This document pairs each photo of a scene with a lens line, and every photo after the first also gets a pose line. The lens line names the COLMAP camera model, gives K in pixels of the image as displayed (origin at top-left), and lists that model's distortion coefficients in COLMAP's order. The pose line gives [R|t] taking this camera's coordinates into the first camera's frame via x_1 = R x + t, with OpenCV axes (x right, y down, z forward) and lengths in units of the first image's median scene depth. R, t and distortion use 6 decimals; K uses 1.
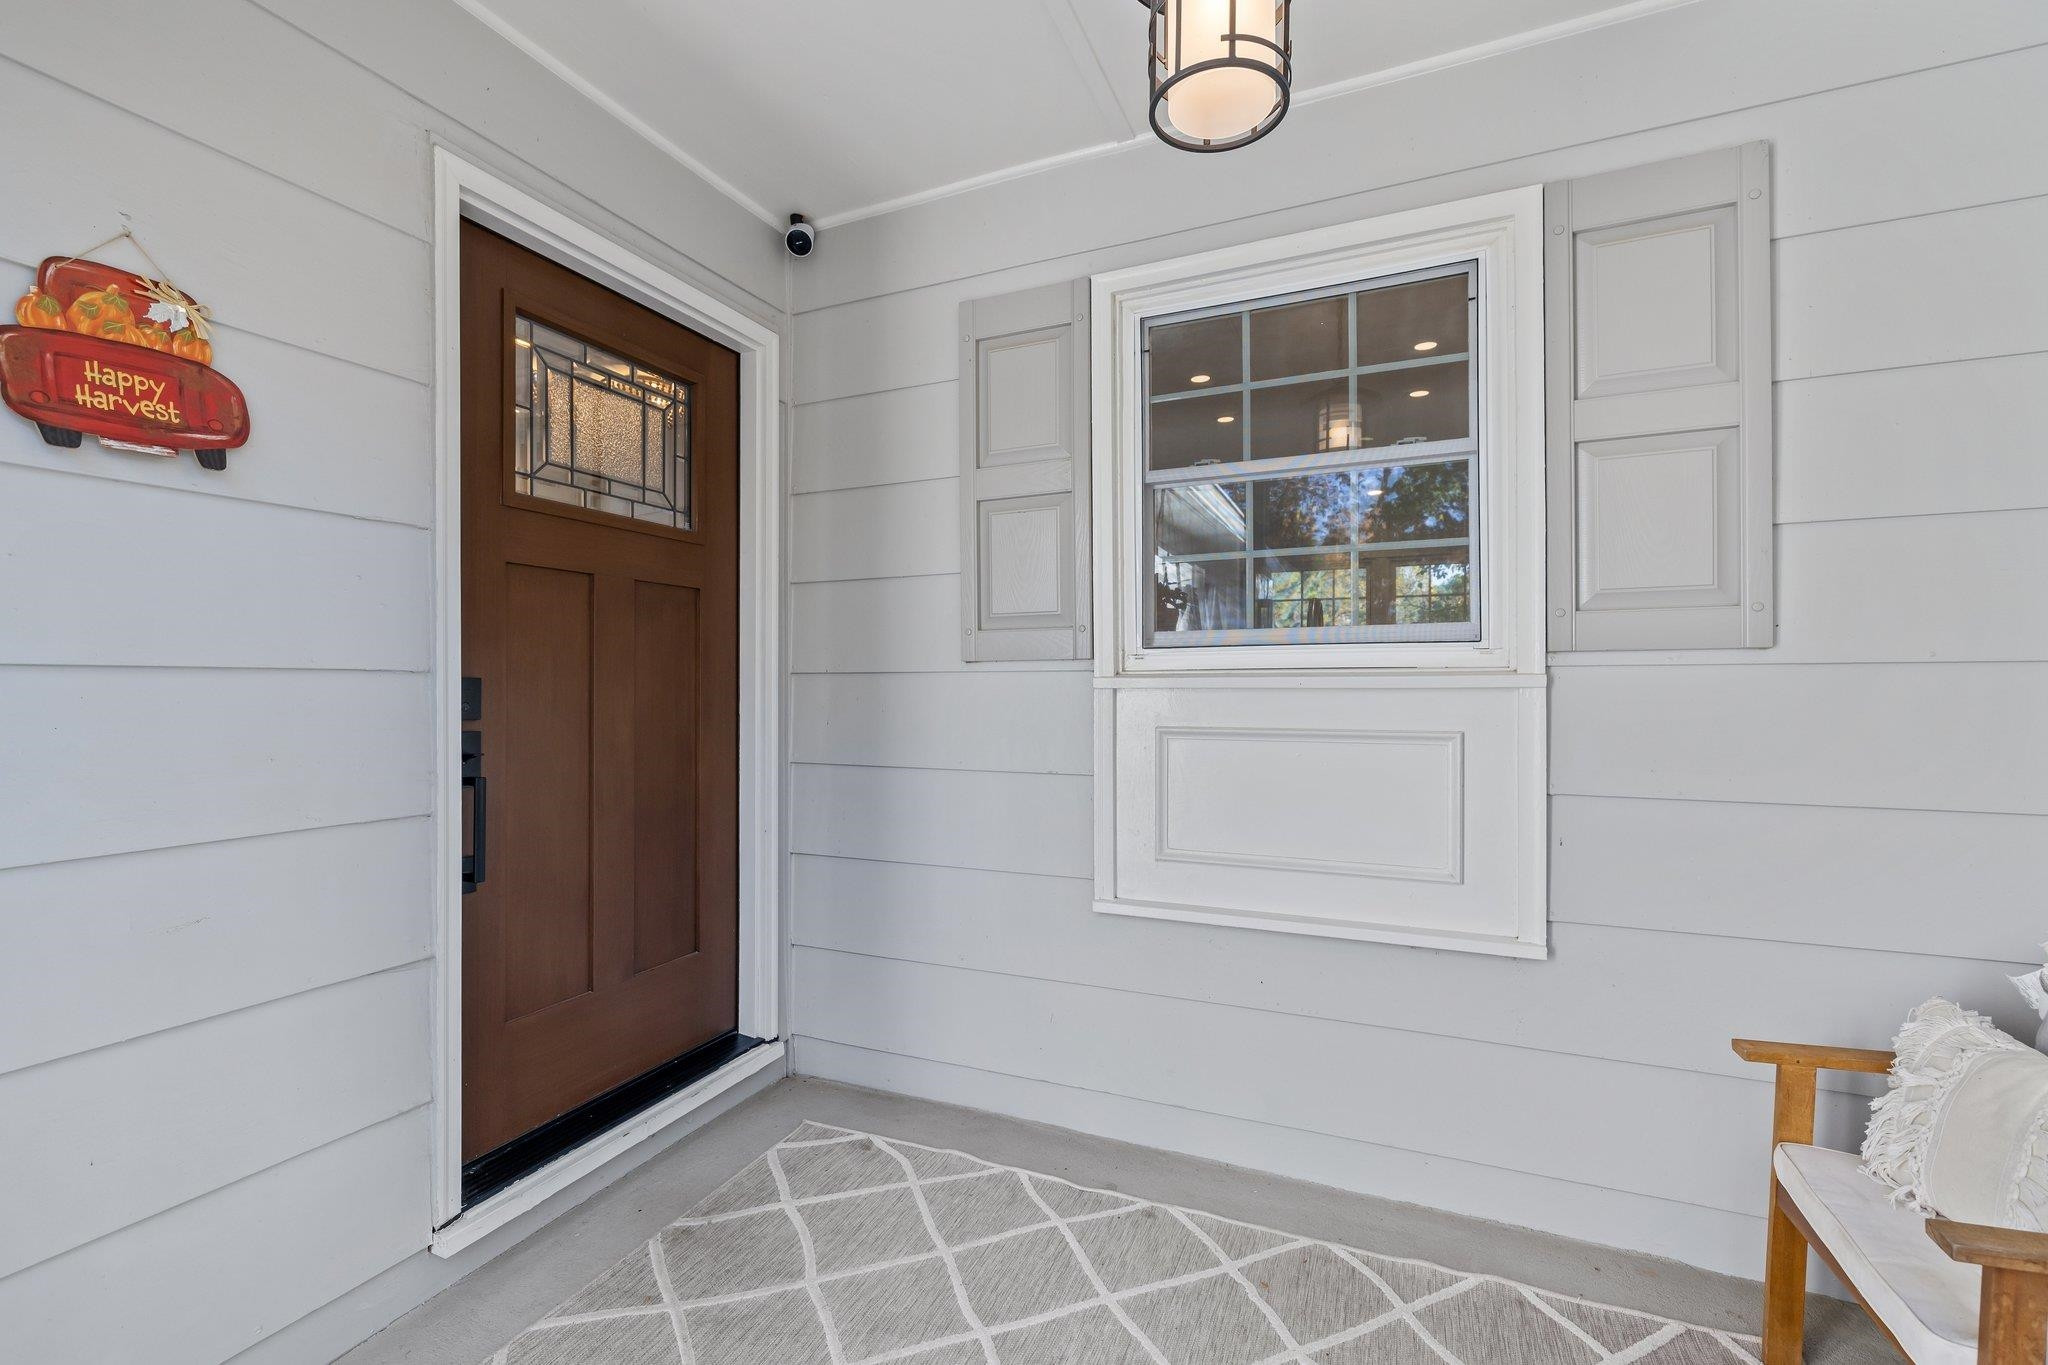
lens RADIAL K [[864.2, 0, 1025.7], [0, 864.2, 683.3], [0, 0, 1]] dist [0.005249, -0.000233]
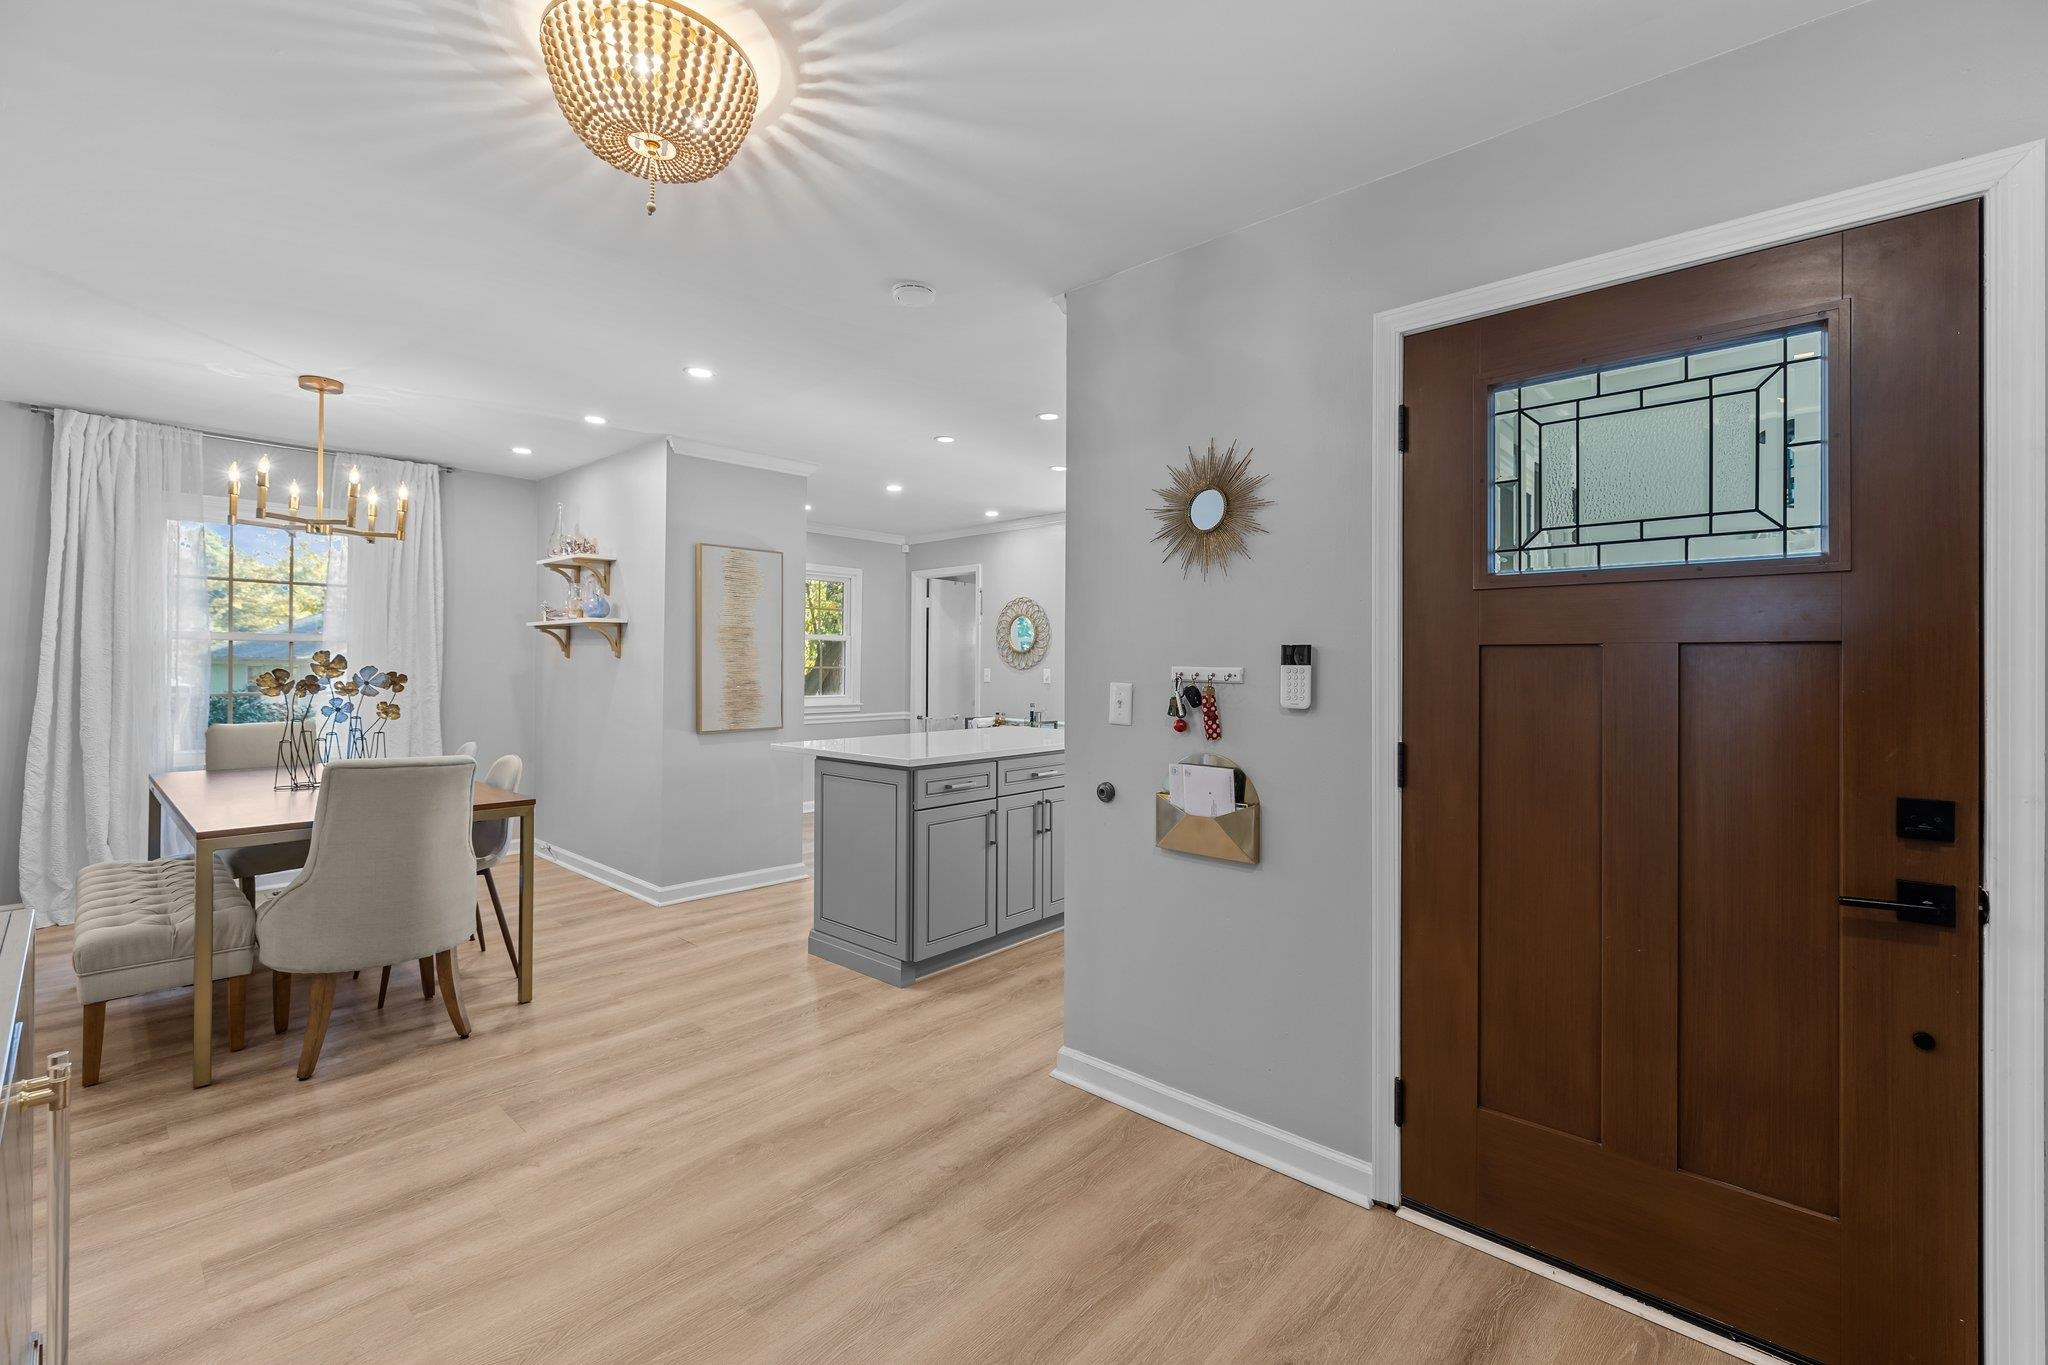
lens RADIAL K [[864.2, 0, 1022.7], [0, 864.2, 666.9], [0, 0, 1]] dist [0.005249, -0.000233]
pose [[-0.327334, -0.002210, -0.944906, 0.459524], [-0.008888, 0.999960, 0.000740, -0.102281], [0.944867, 0.008641, -0.327341, 0.750563]]
